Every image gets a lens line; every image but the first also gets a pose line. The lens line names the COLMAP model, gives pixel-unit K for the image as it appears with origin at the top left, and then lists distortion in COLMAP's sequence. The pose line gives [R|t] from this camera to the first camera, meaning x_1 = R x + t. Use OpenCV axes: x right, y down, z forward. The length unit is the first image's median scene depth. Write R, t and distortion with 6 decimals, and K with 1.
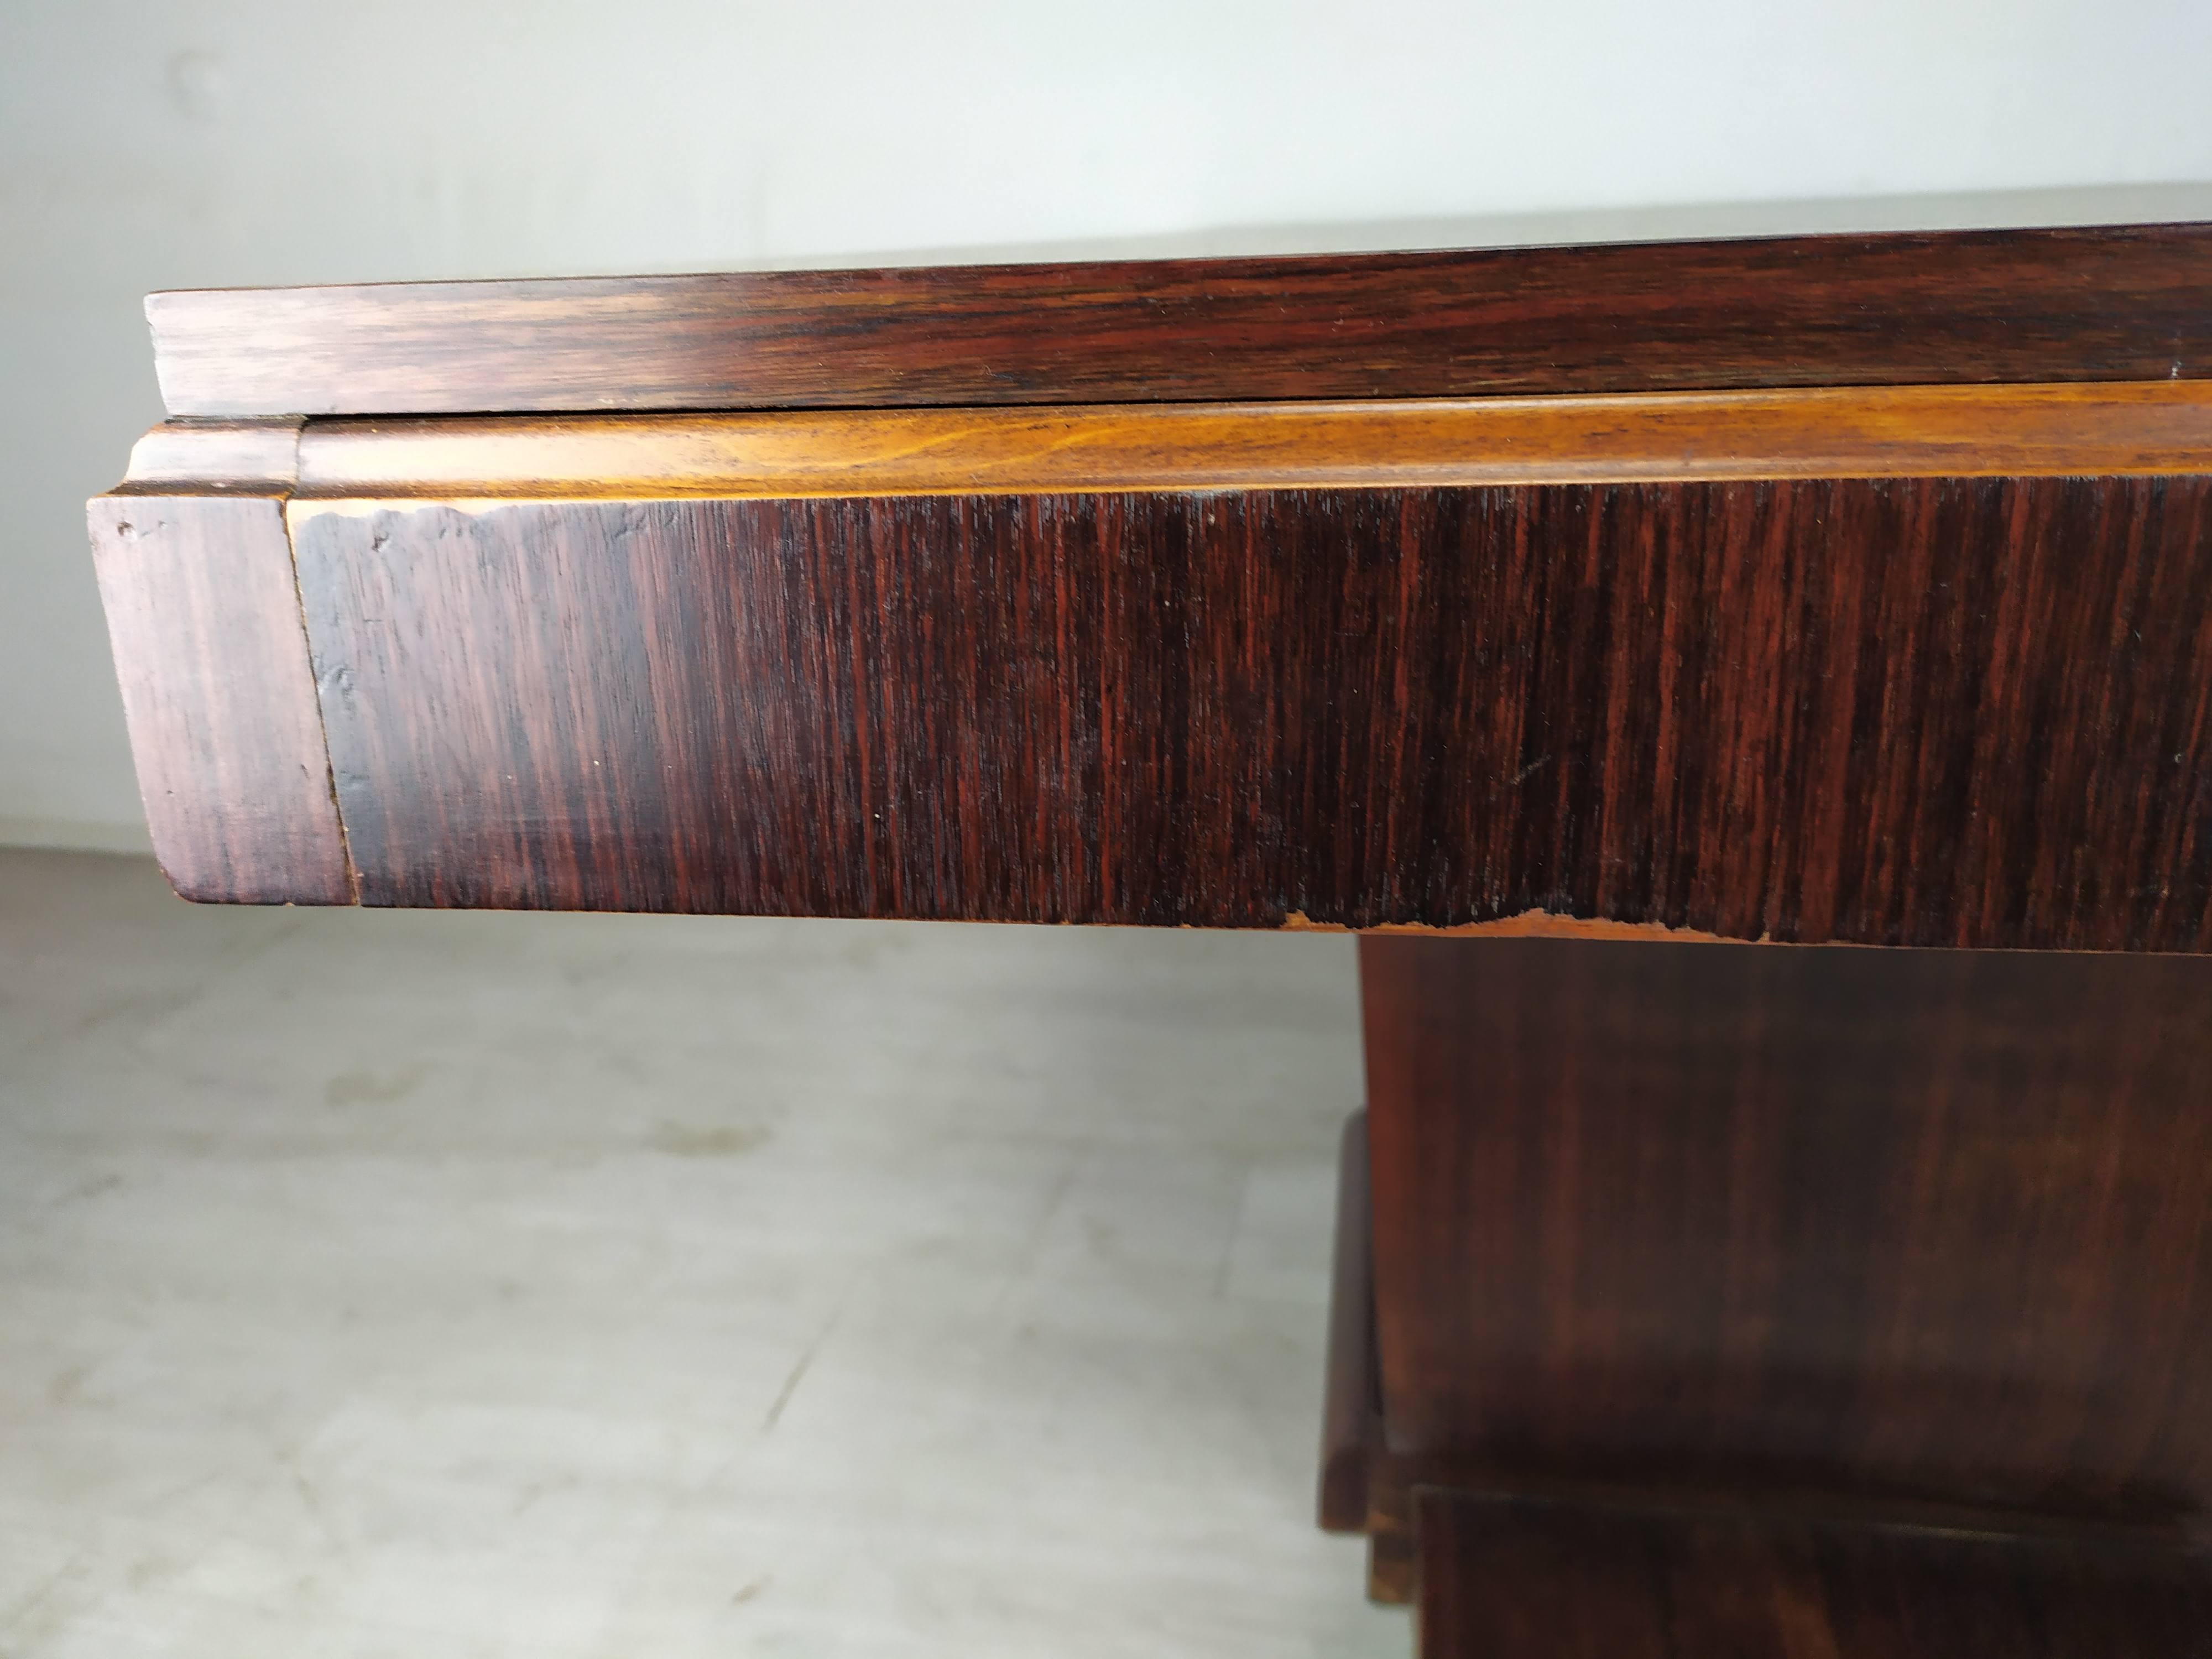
lens RADIAL K [[1680.3, 0, 1072.8], [0, 1680.3, 812.0], [0, 0, 1]] dist [0.042794, -0.049587]
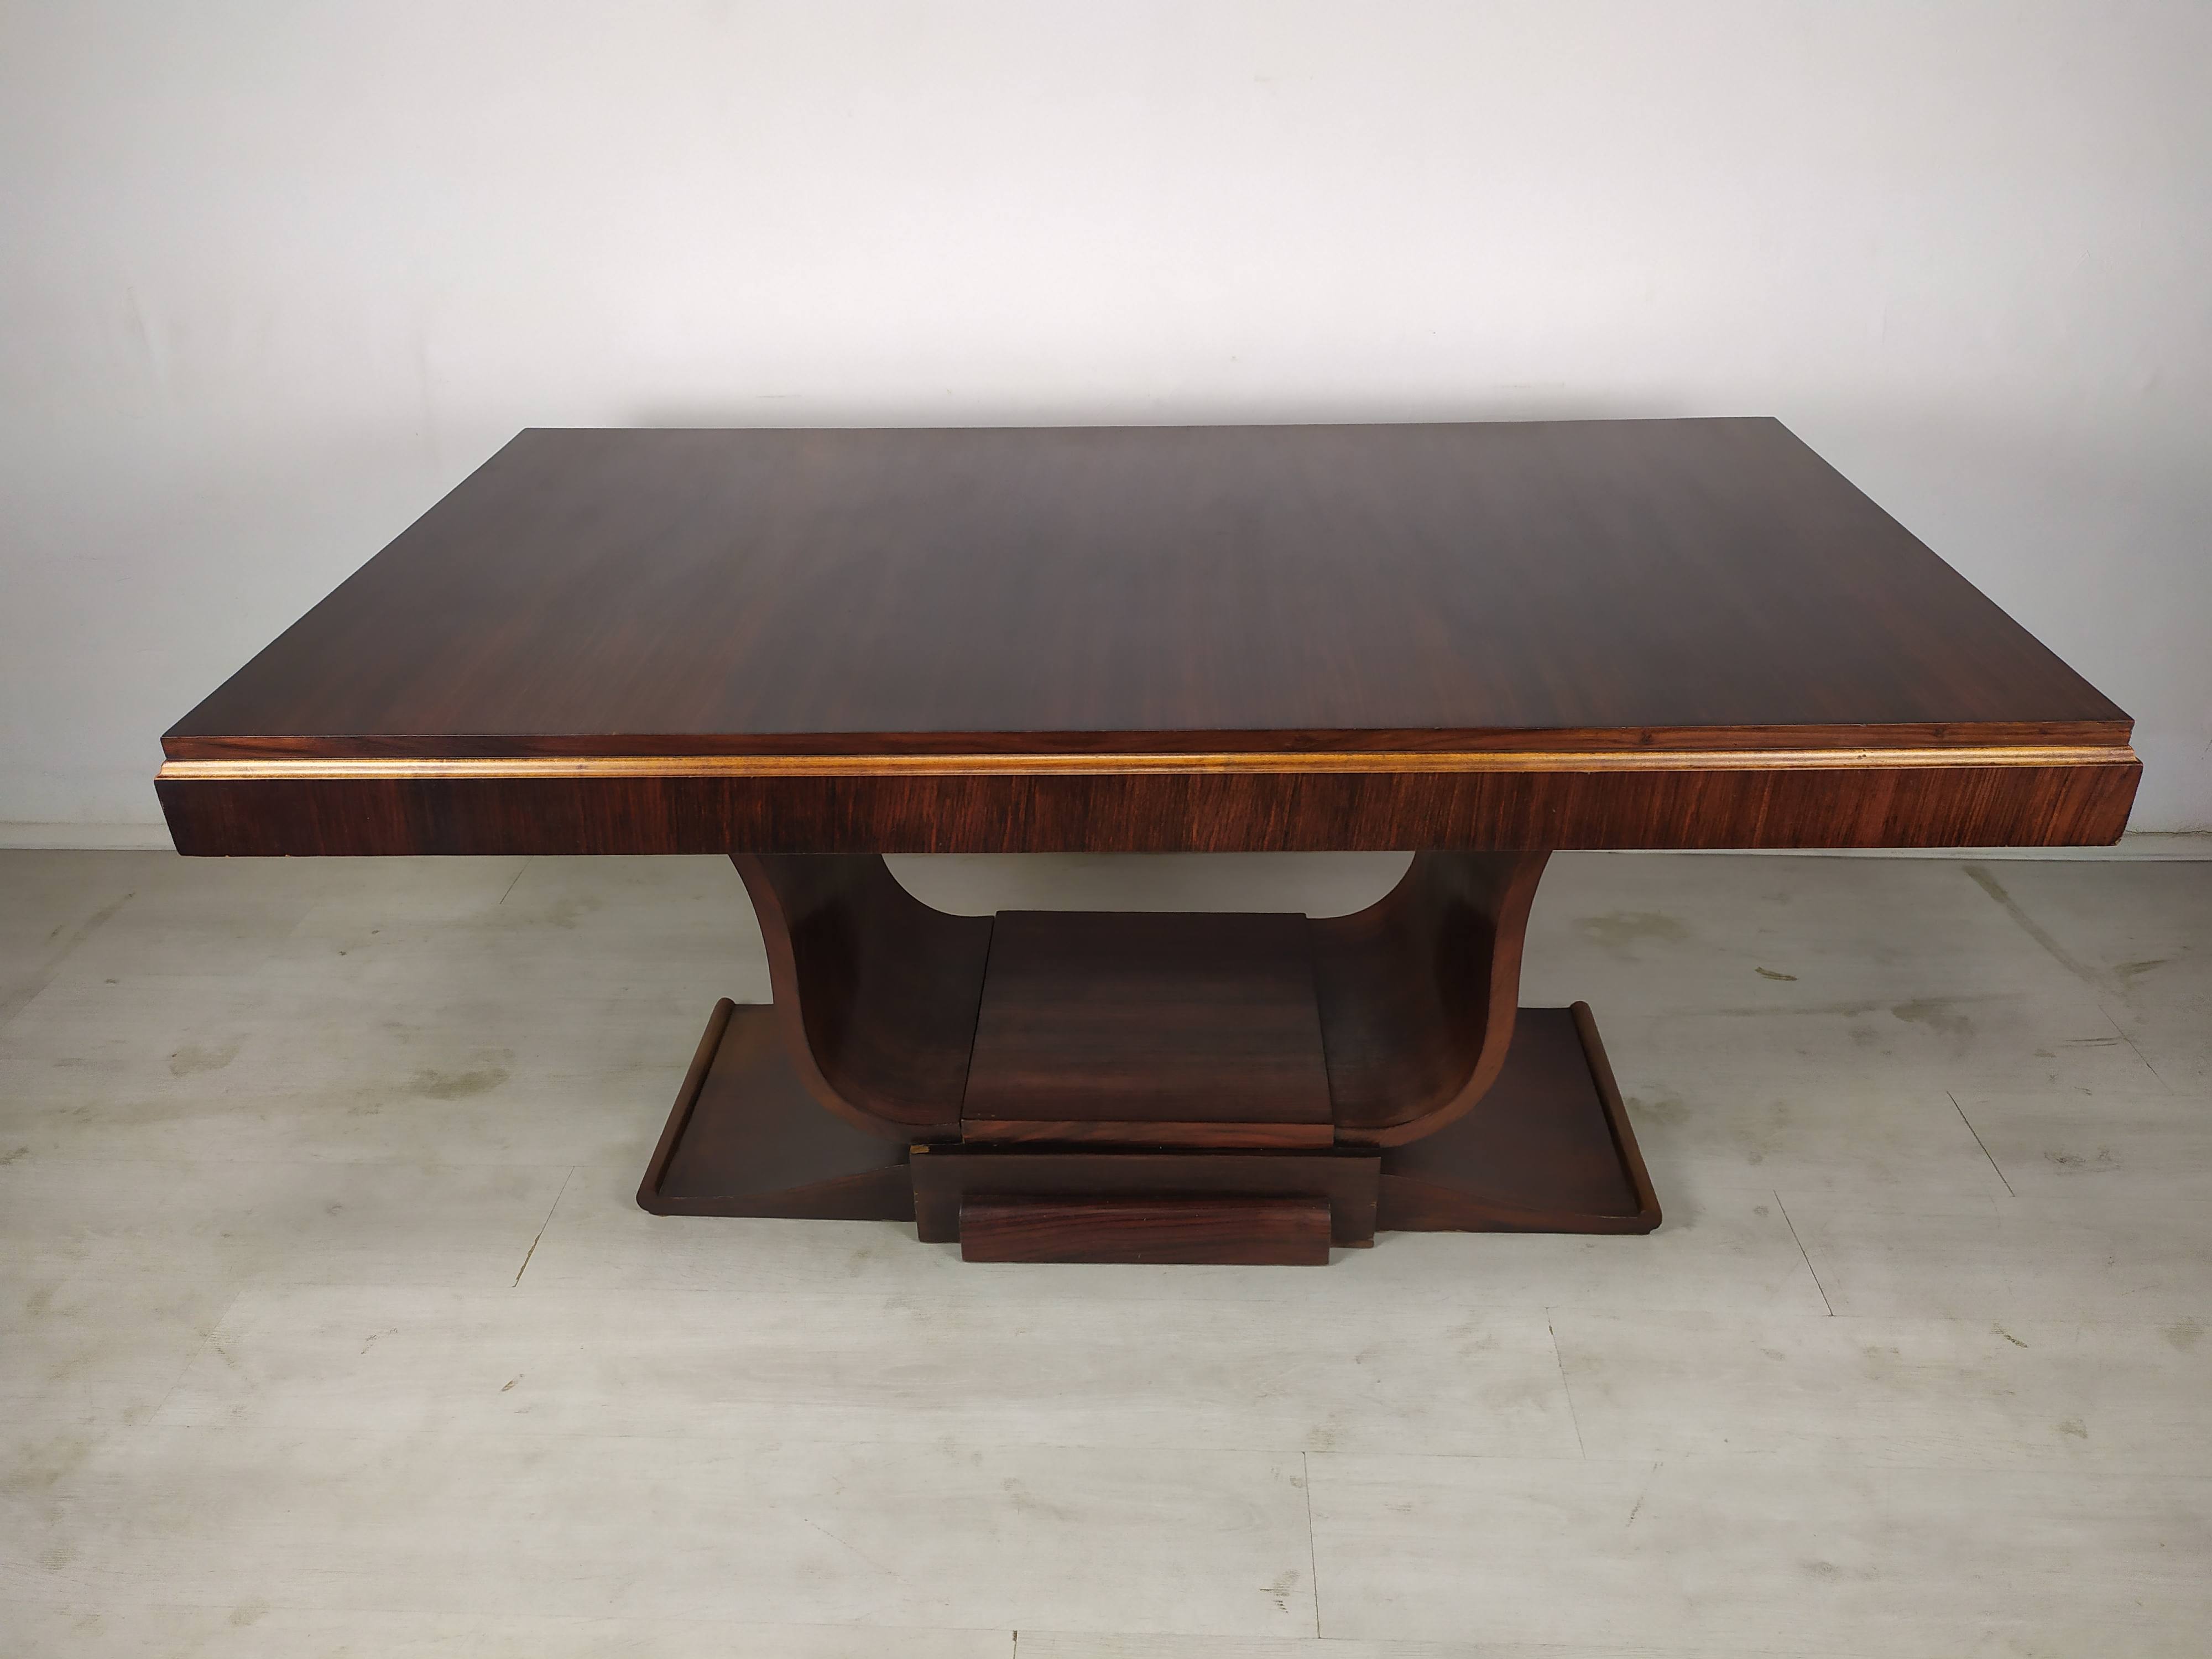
lens RADIAL K [[1680.3, 0, 1108.5], [0, 1680.3, 852.7], [0, 0, 1]] dist [0.042794, -0.049587]
pose [[0.985779, -0.063022, 0.155782, 0.614535], [0.033982, 0.982621, 0.182486, -1.288979], [-0.164575, -0.174597, 0.970789, -2.412159]]
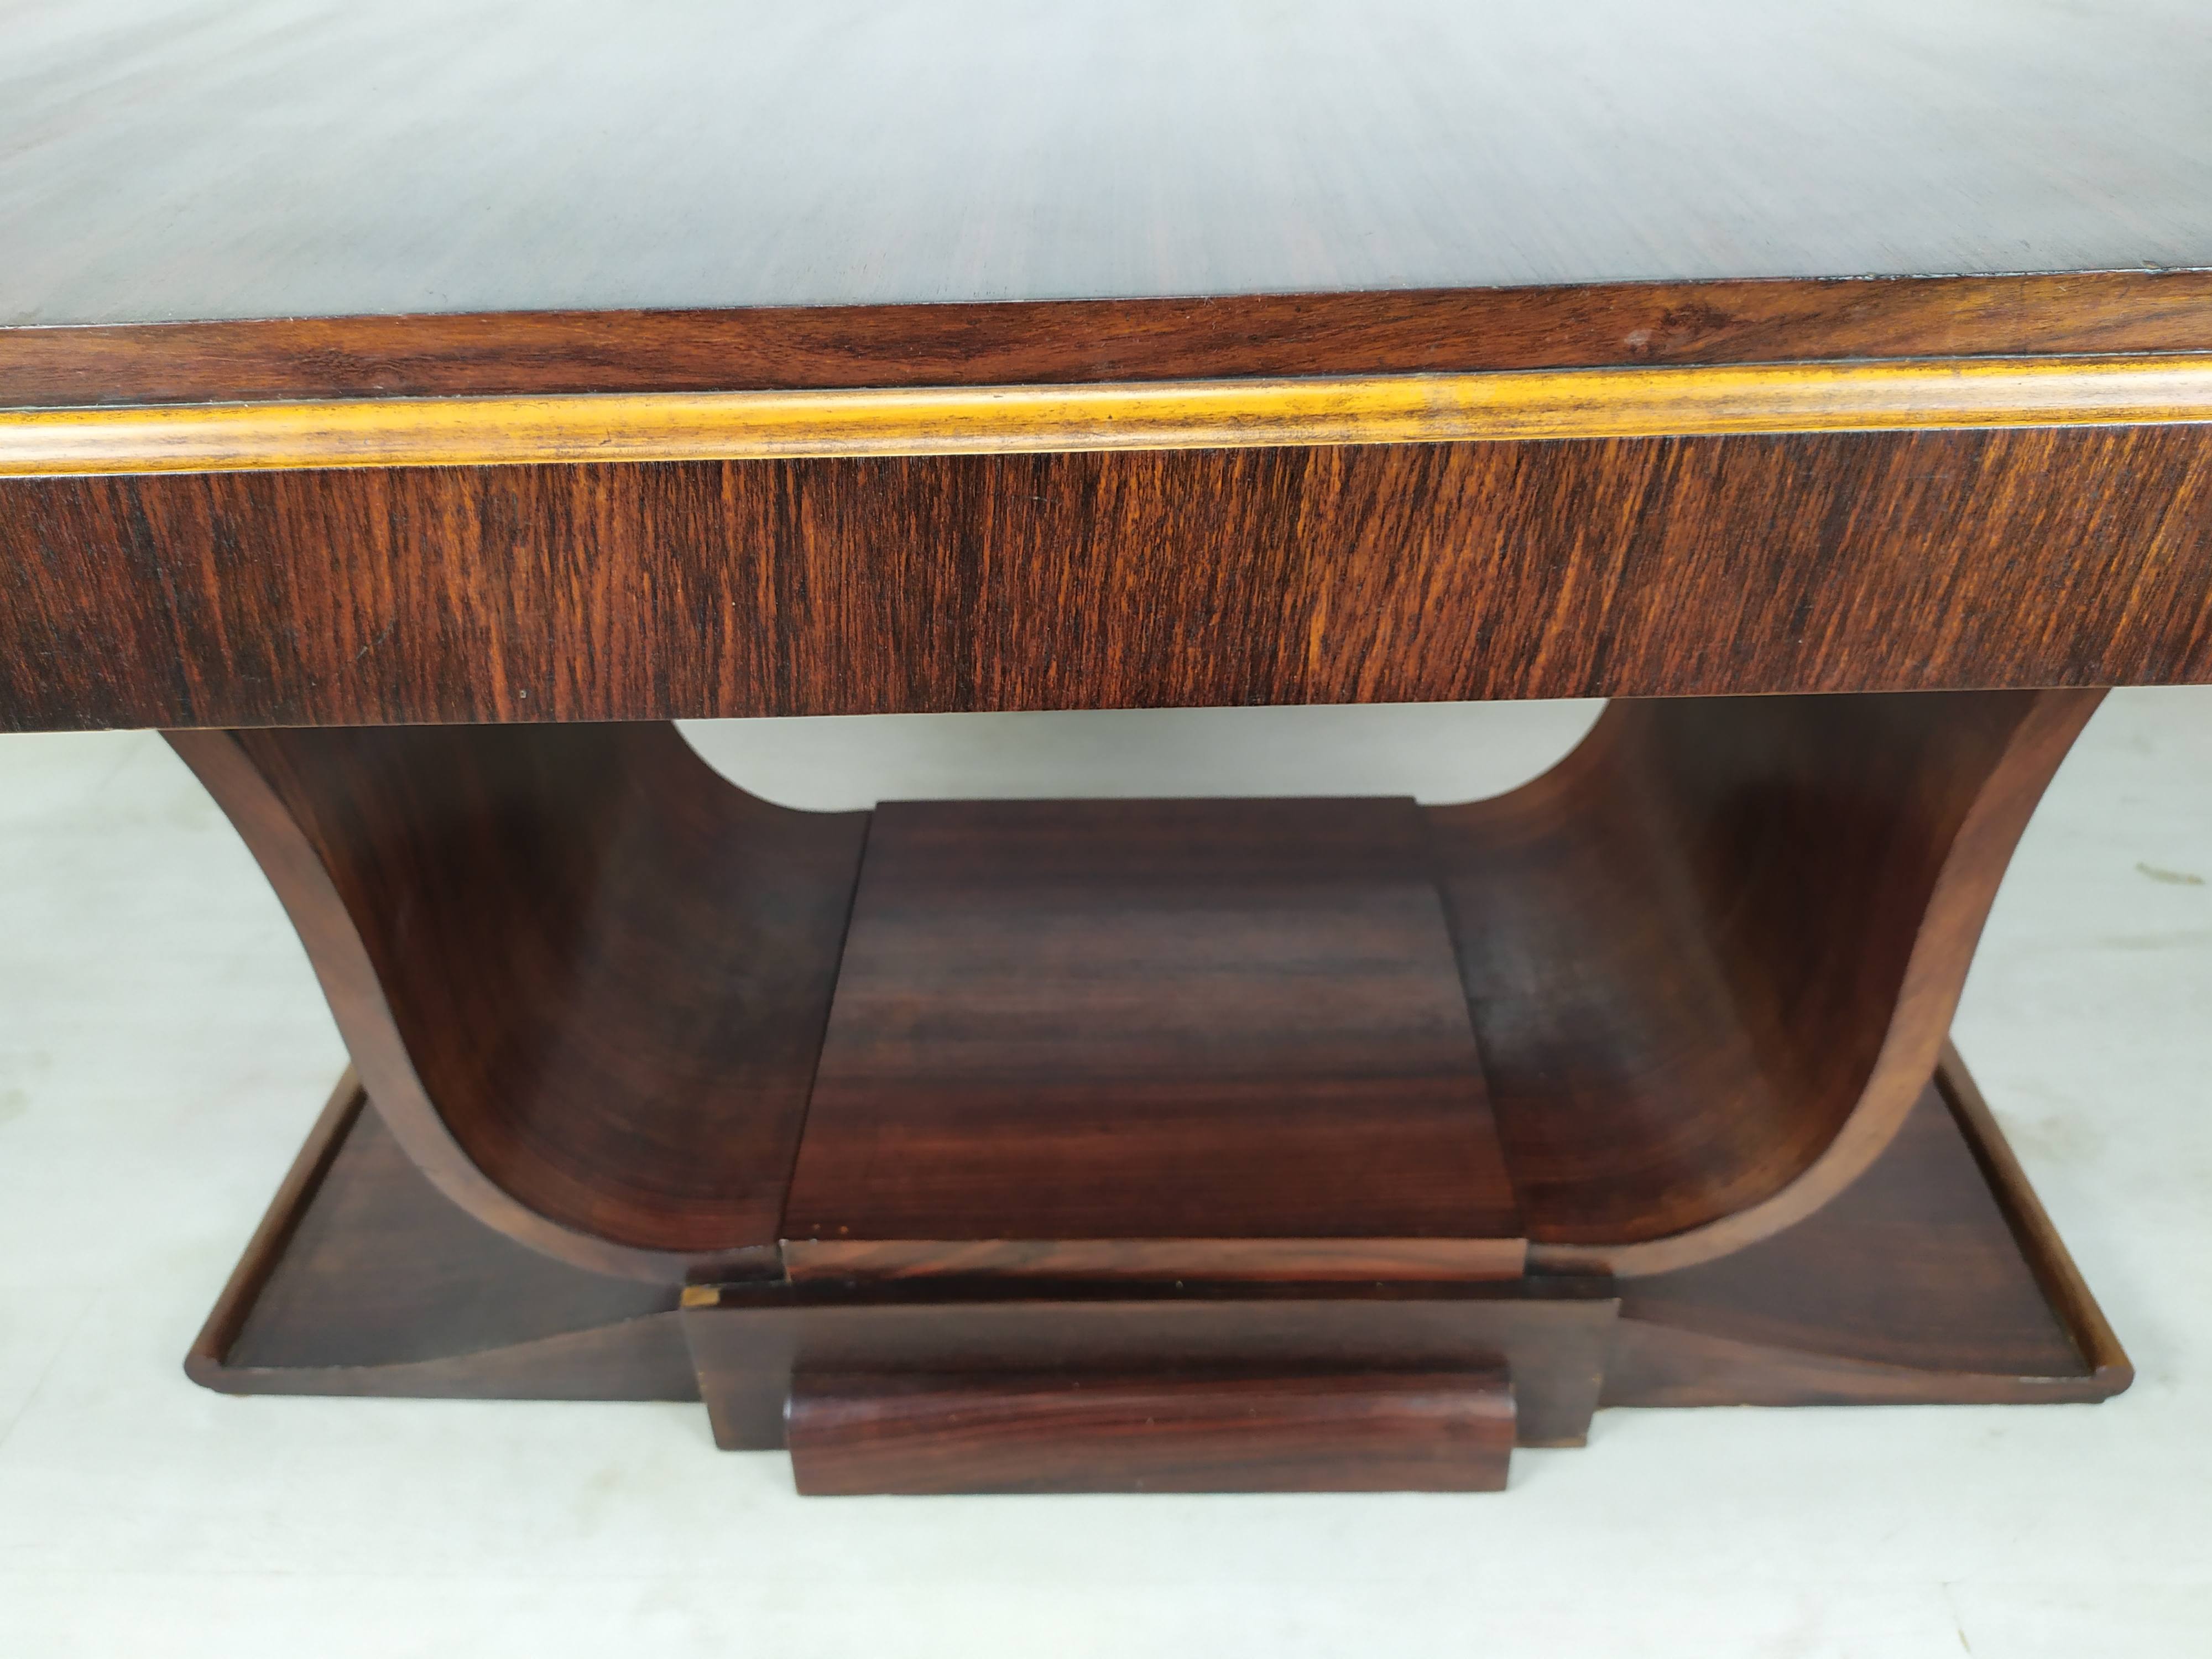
lens RADIAL K [[1680.3, 0, 1108.5], [0, 1680.3, 843.1], [0, 0, 1]] dist [0.042794, -0.049587]
pose [[0.982004, -0.095282, 0.163062, 1.157674], [0.047742, 0.960603, 0.273793, -0.715349], [-0.182726, -0.261081, 0.947865, 0.754856]]
